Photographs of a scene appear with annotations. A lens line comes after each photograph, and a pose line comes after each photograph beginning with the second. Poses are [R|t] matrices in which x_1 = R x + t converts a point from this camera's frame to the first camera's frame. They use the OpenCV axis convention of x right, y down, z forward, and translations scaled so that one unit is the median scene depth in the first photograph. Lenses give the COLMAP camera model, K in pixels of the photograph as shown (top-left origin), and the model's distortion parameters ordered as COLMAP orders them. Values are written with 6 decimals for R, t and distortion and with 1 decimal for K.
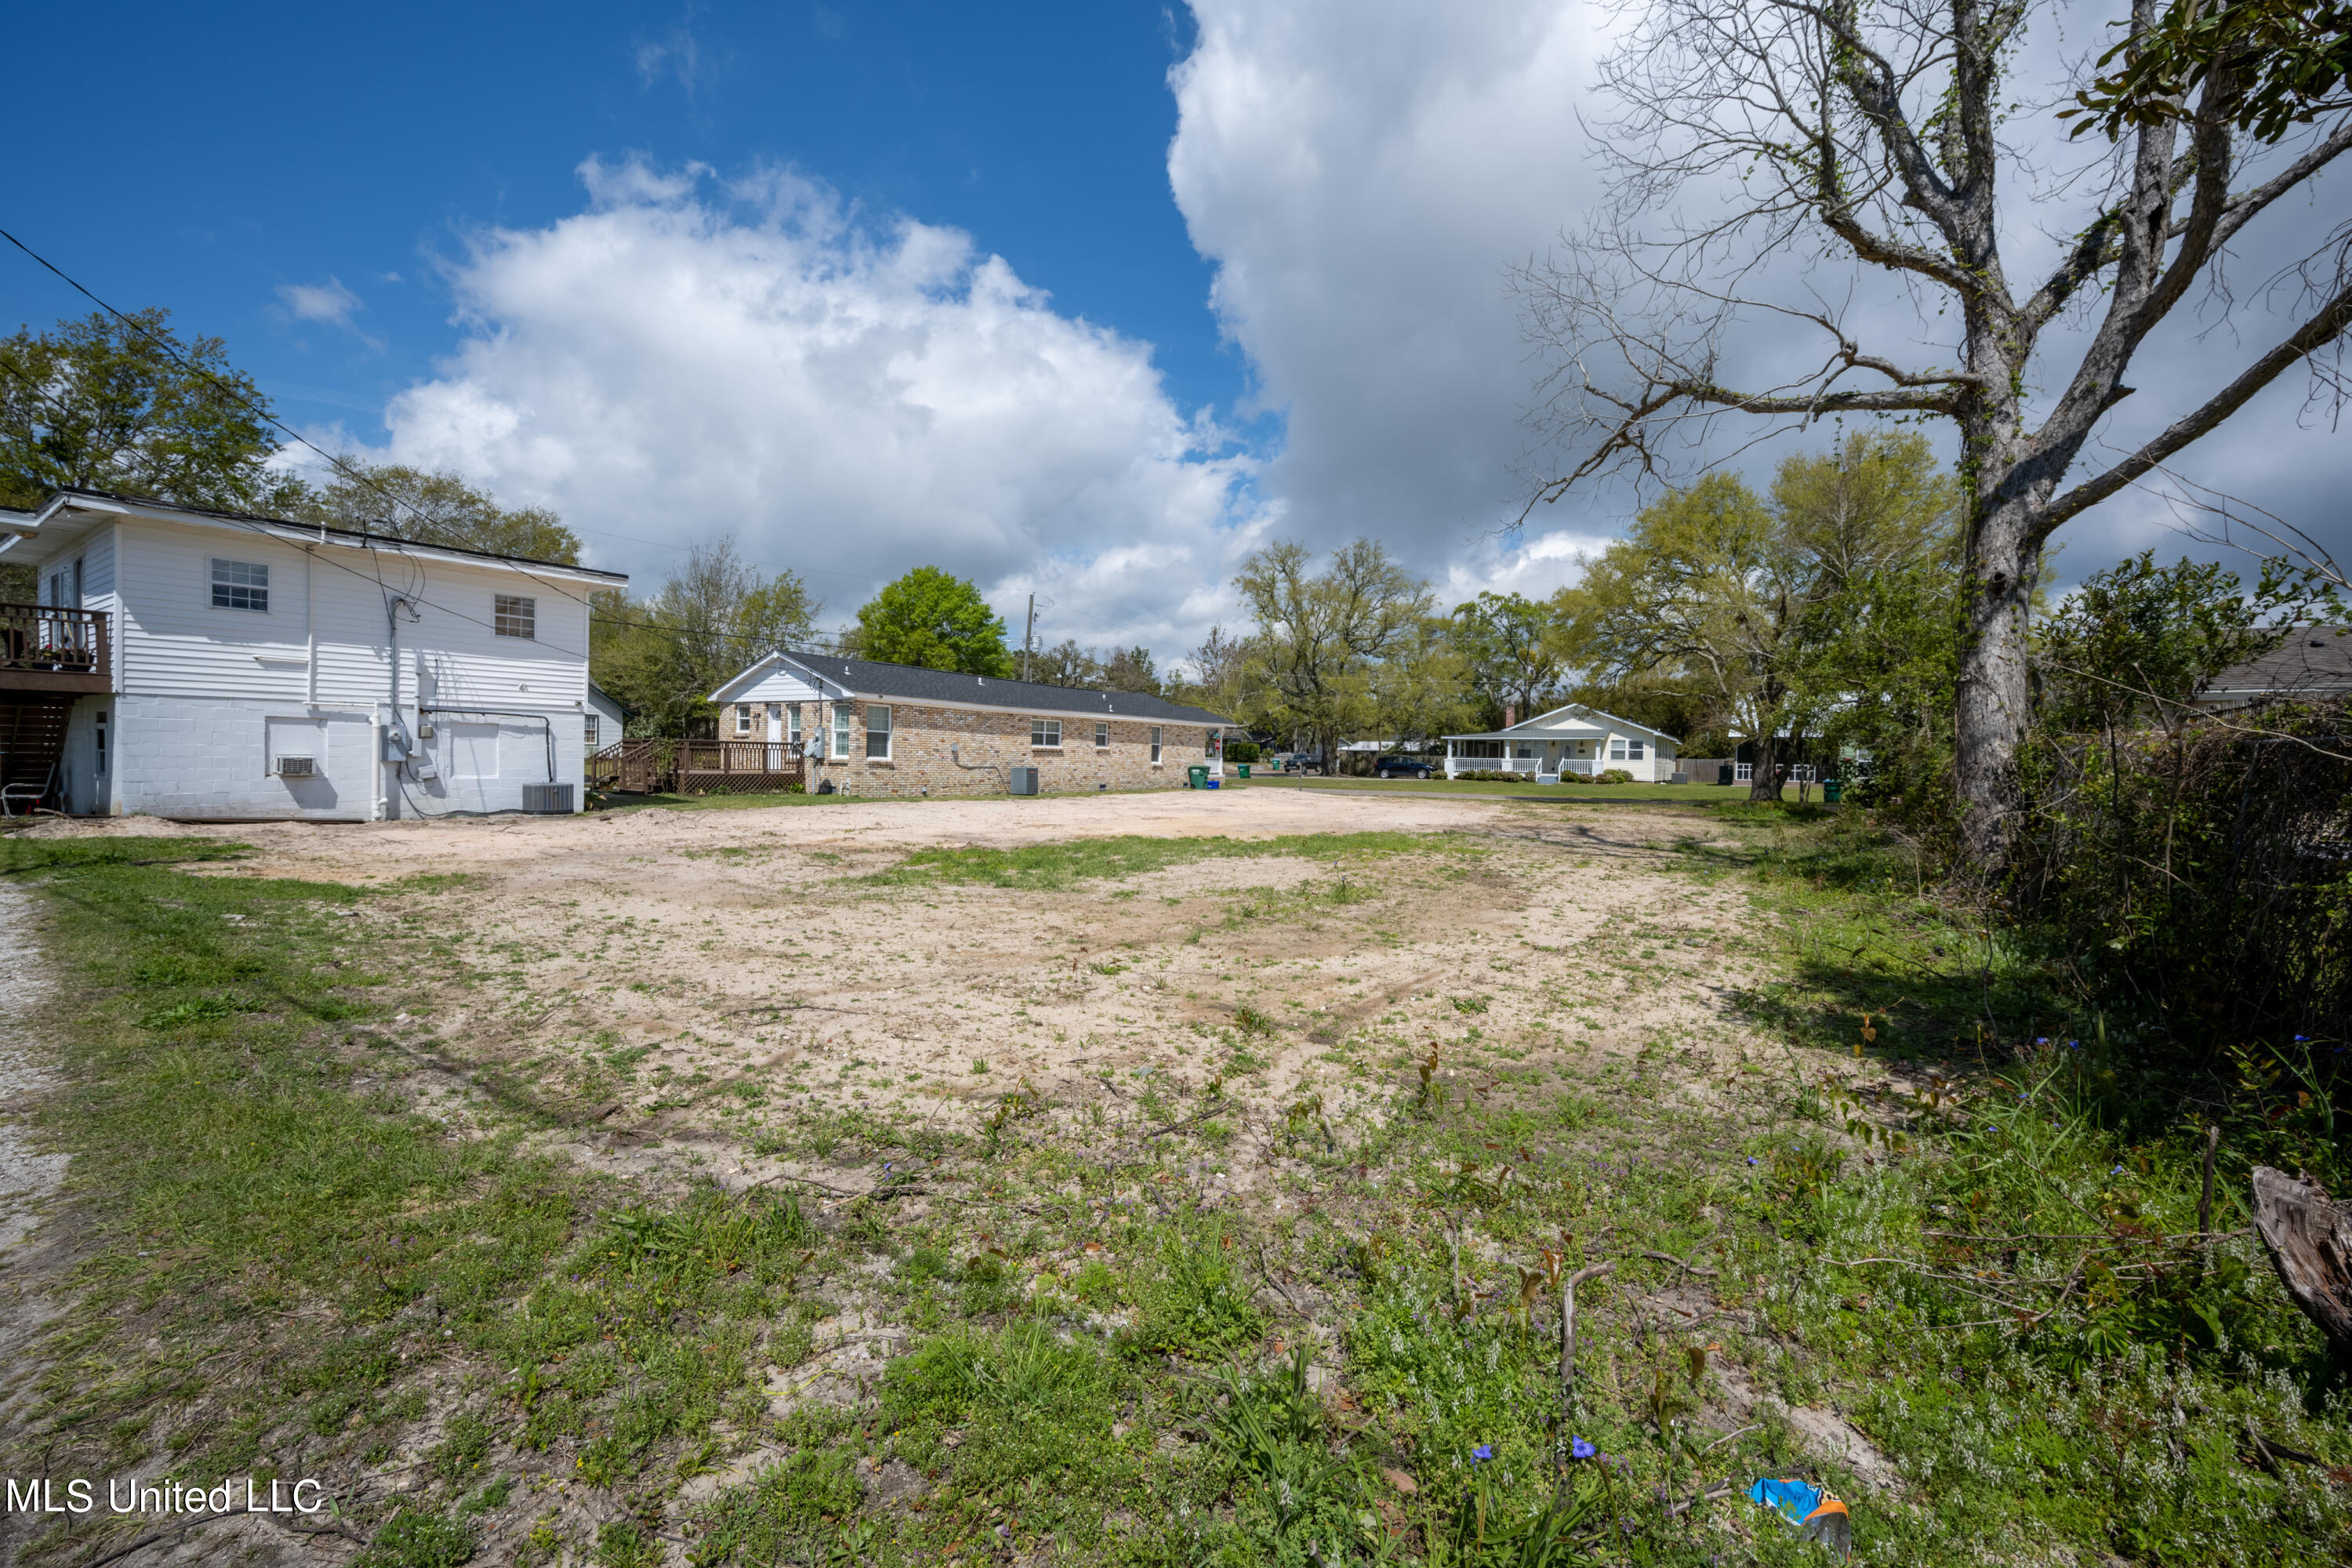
lens RADIAL K [[932.5, 0, 1175.0], [0, 932.5, 776.4], [0, 0, 1]] dist [-0.000695, 0.000179]
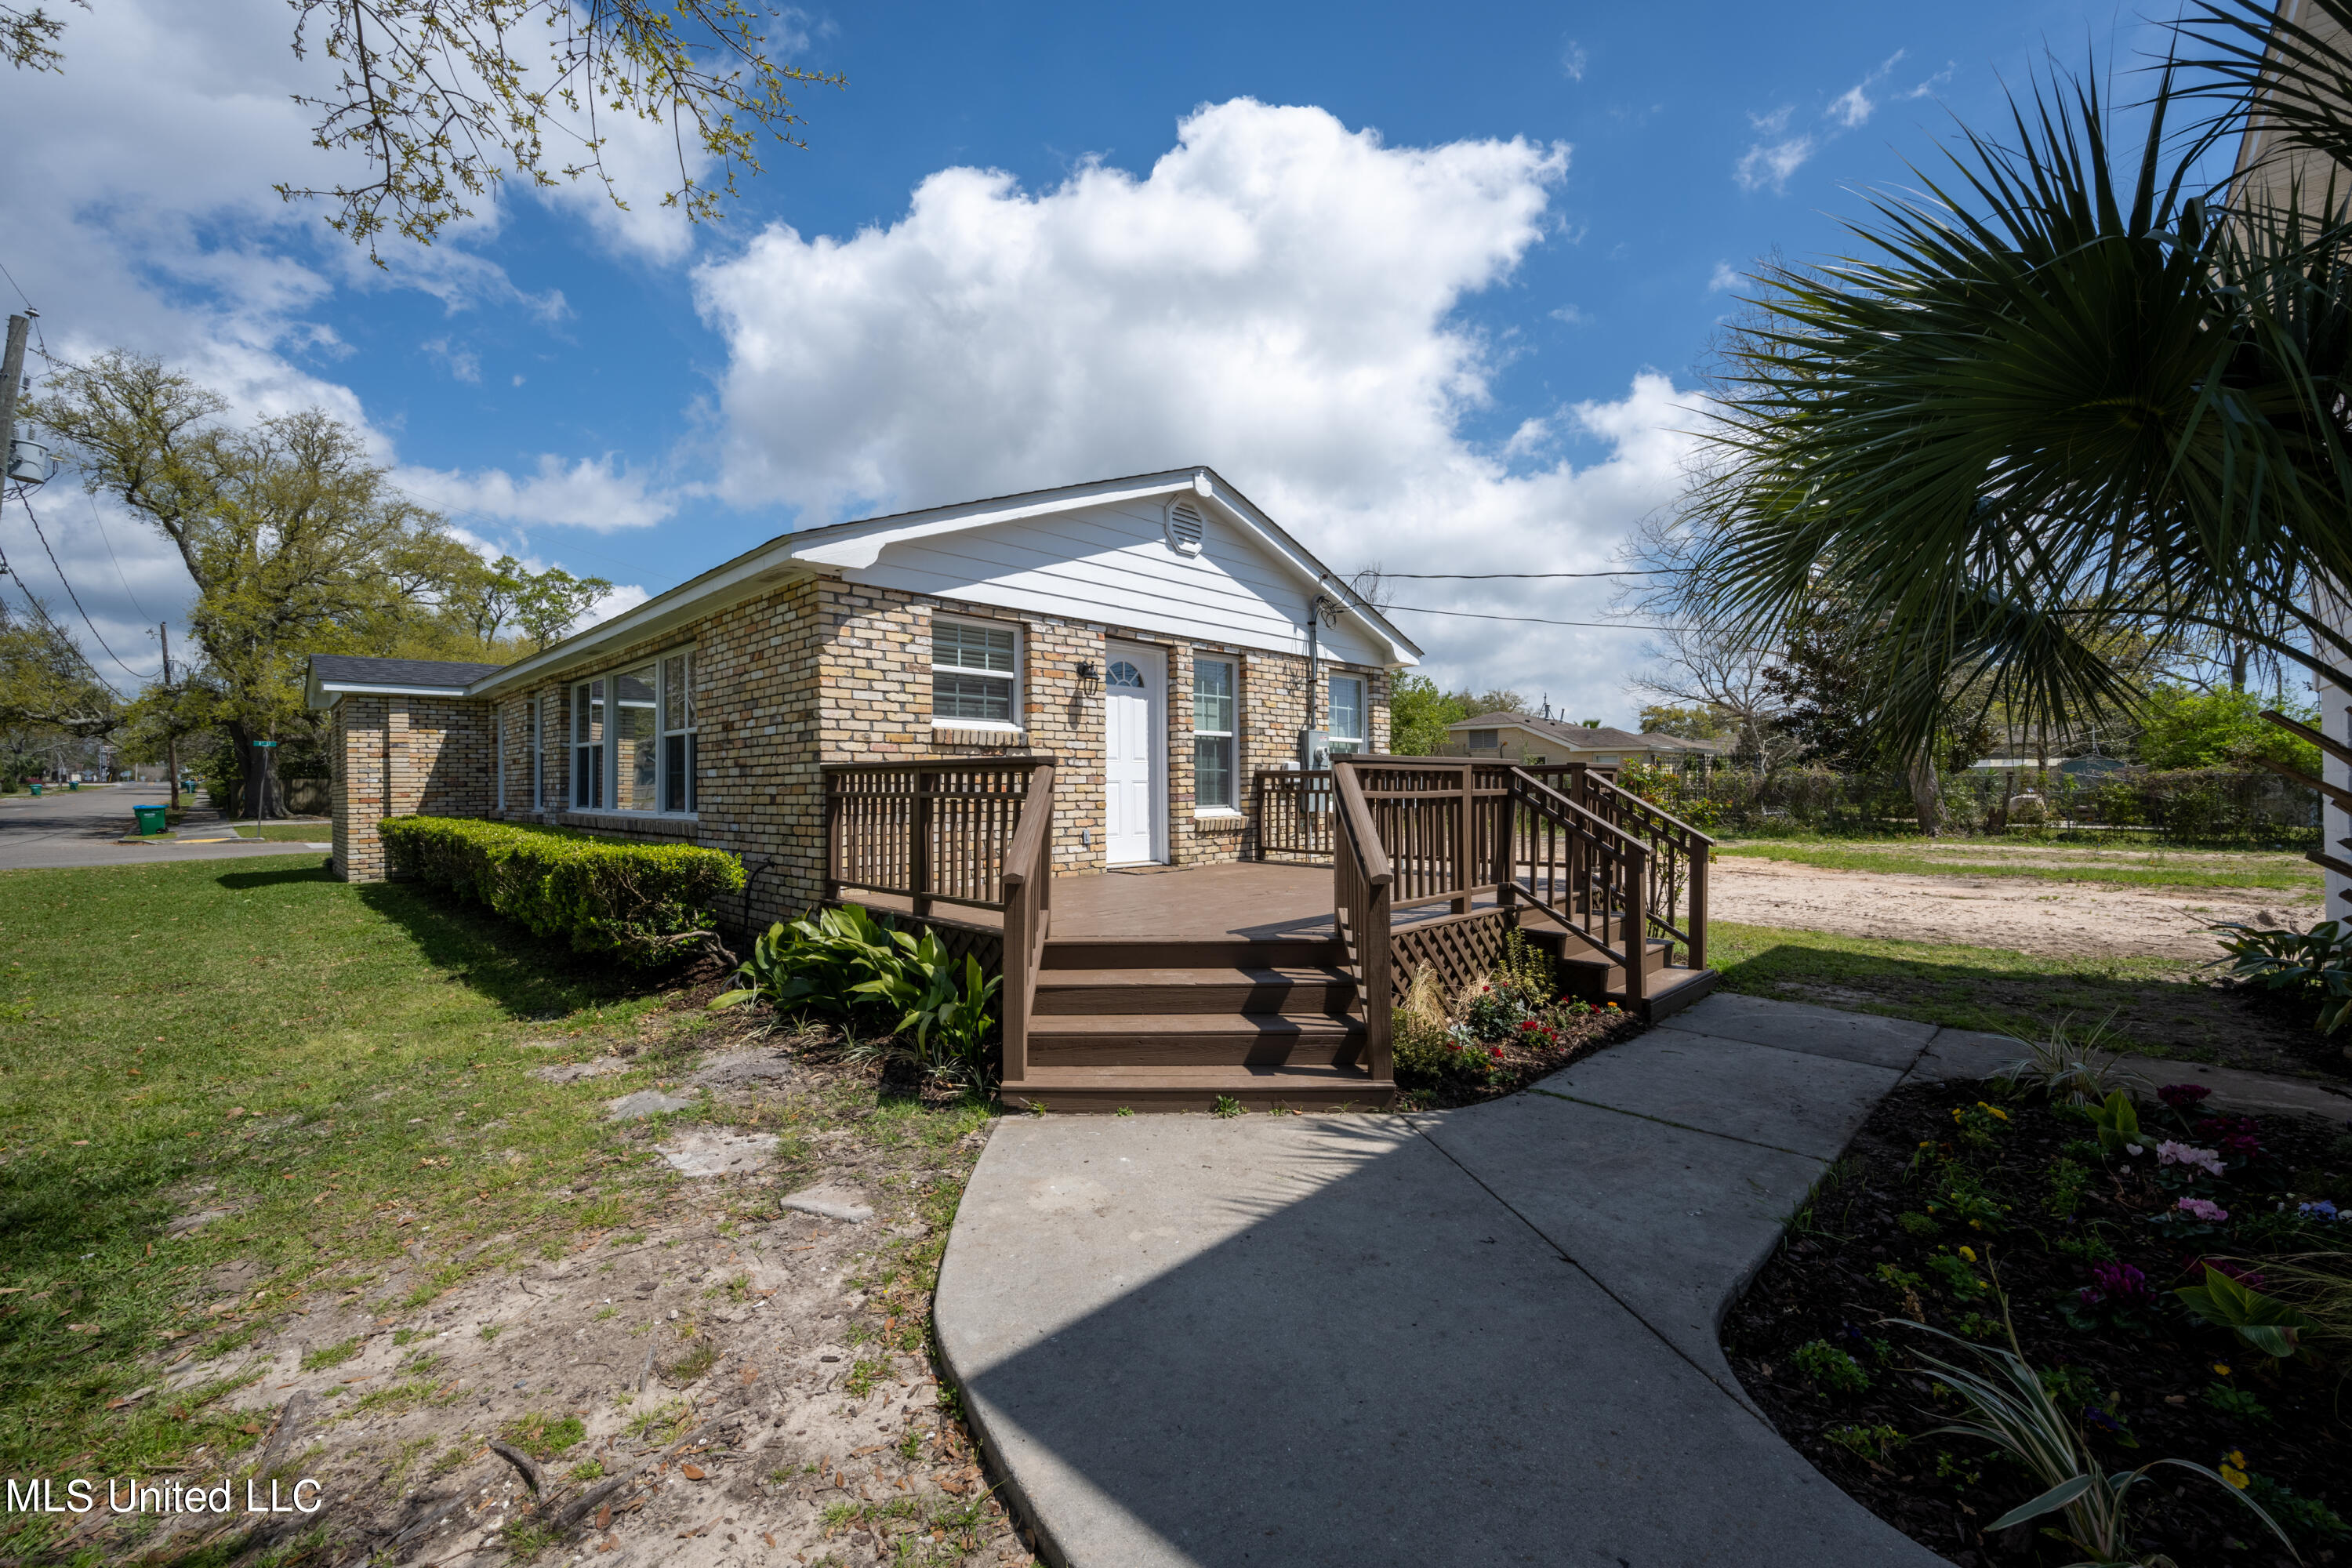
lens RADIAL K [[932.5, 0, 1183.9], [0, 932.5, 780.1], [0, 0, 1]] dist [-0.000695, 0.000179]
pose [[0.174343, -0.014116, 0.984584, -0.769945], [0.028069, 0.999562, 0.009360, -0.038019], [-0.984285, 0.026005, 0.174663, 1.000541]]
